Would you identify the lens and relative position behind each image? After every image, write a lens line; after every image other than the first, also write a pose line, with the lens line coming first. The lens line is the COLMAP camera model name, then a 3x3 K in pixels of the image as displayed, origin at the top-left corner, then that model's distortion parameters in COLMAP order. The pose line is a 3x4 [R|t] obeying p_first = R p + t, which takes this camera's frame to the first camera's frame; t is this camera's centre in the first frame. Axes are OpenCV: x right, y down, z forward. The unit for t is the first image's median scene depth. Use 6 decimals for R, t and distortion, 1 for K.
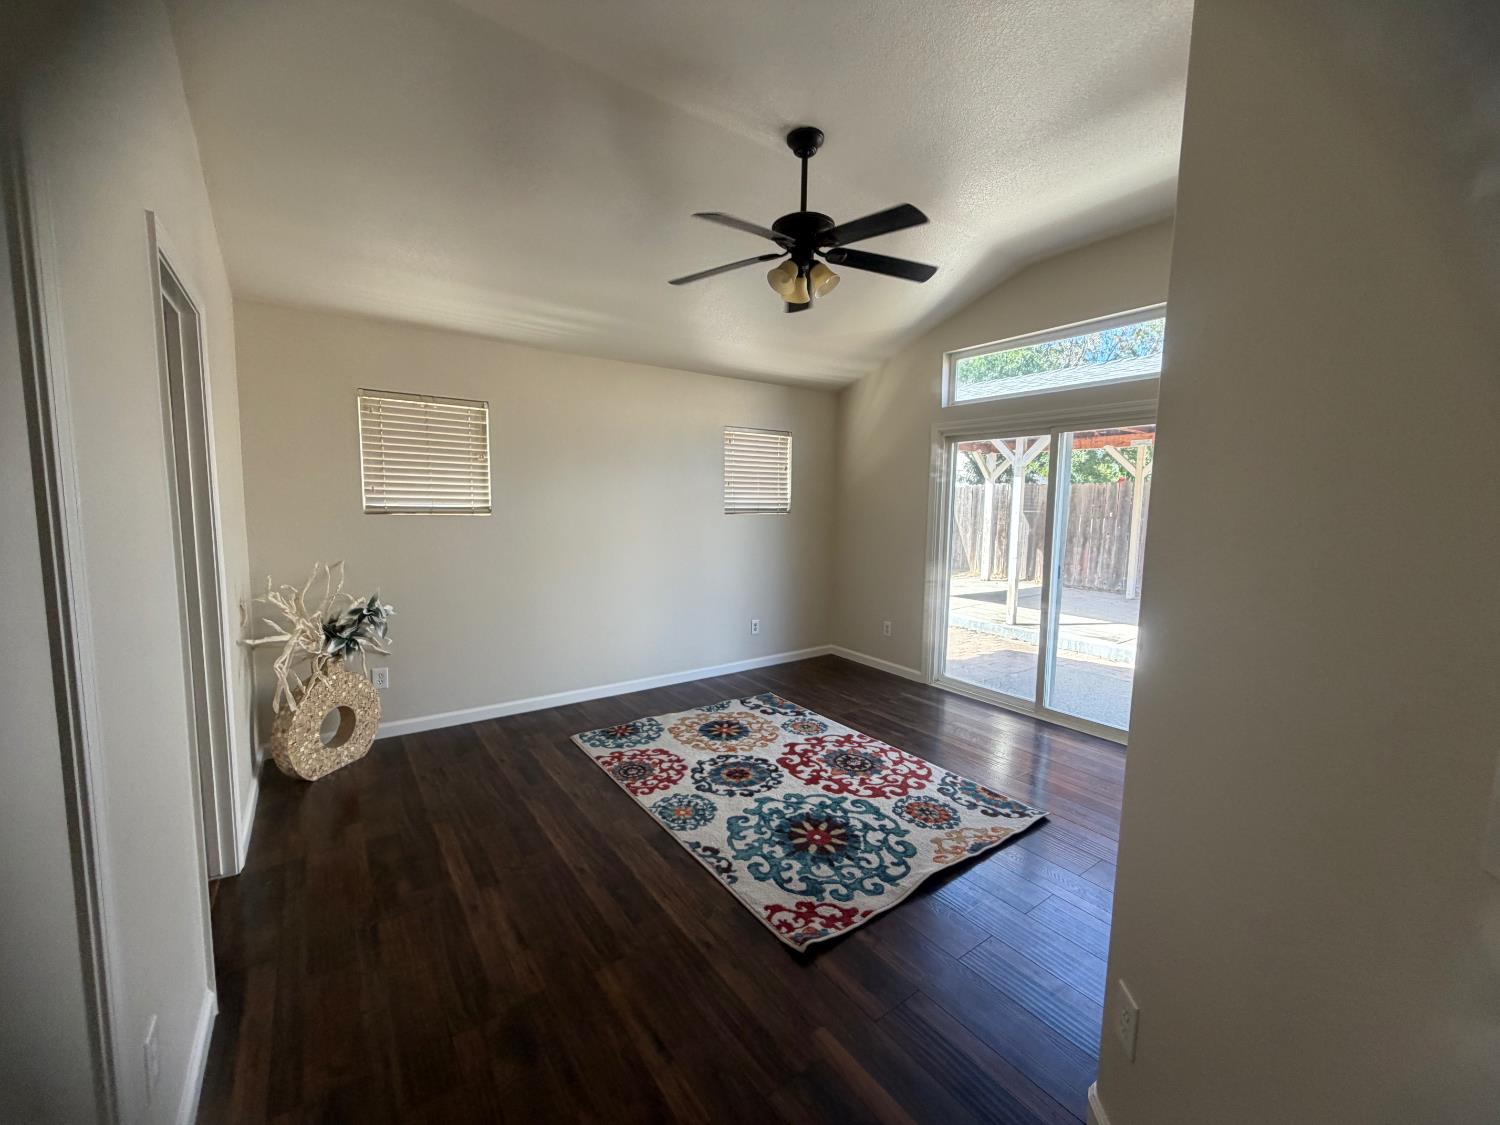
lens RADIAL K [[599.9, 0, 741.8], [0, 599.9, 567.0], [0, 0, 1]] dist [0.001751, -0.000201]
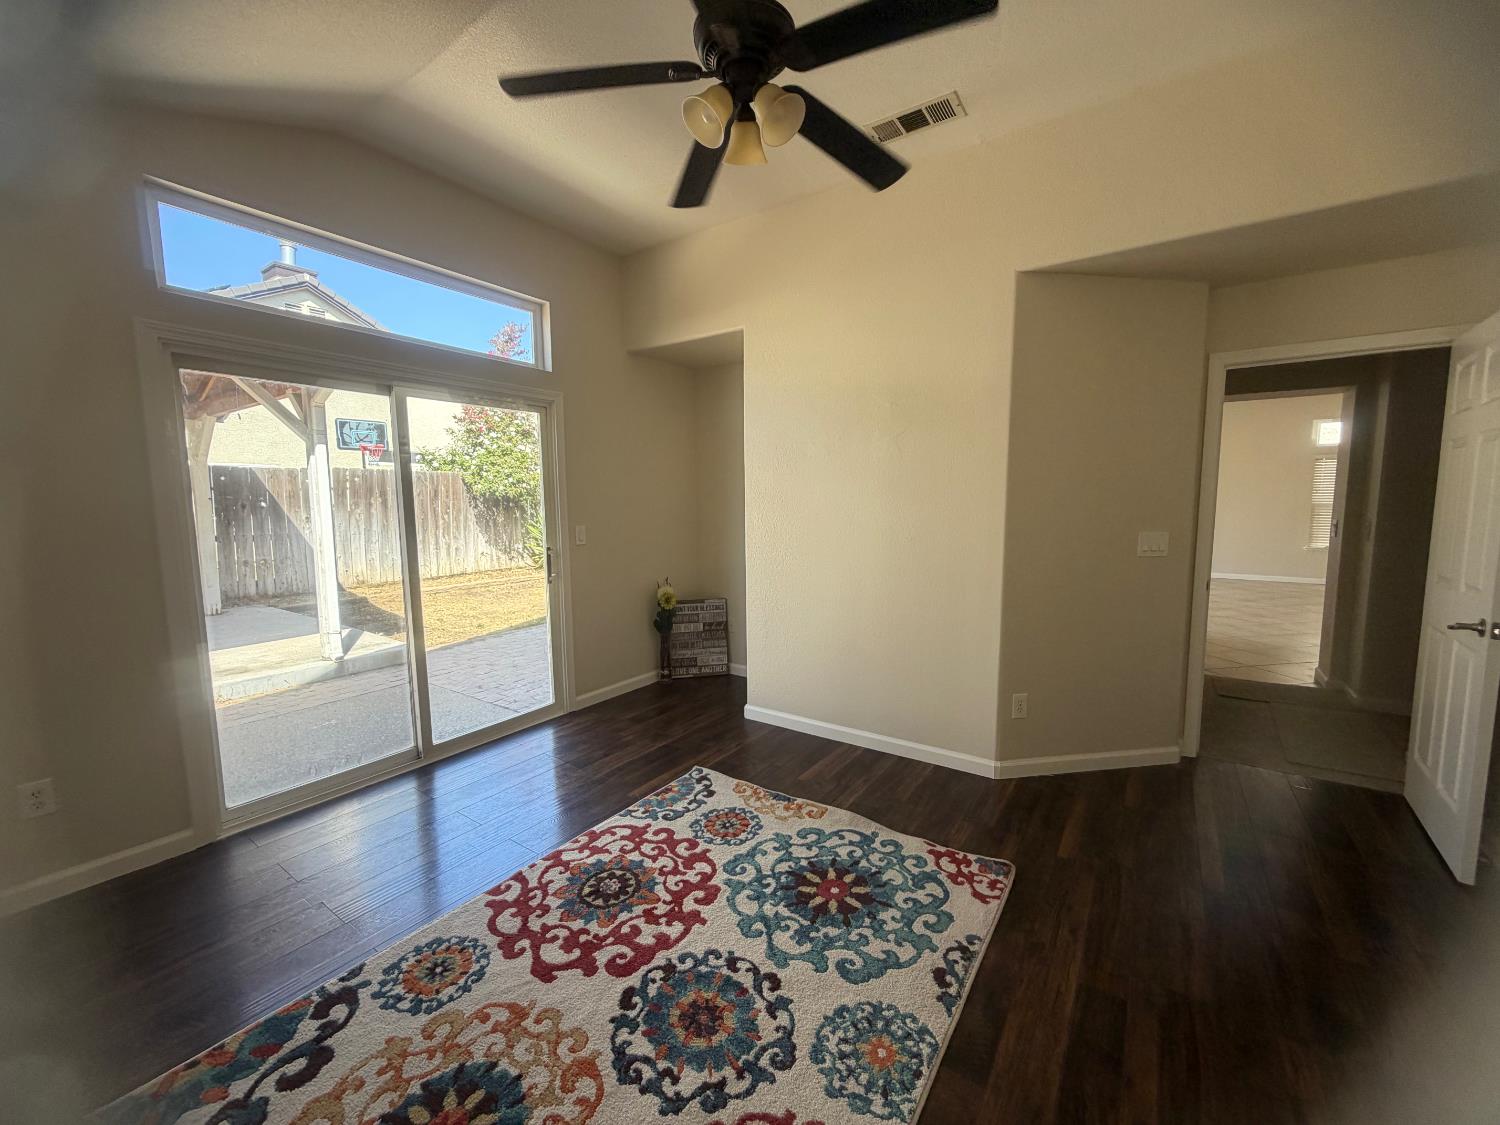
lens RADIAL K [[599.9, 0, 738.9], [0, 599.9, 555.6], [0, 0, 1]] dist [0.001751, -0.000201]
pose [[-0.336927, -0.100903, 0.936108, -0.487039], [0.100616, 0.984689, 0.142353, -0.119764], [-0.936139, 0.142150, -0.321616, 1.151638]]
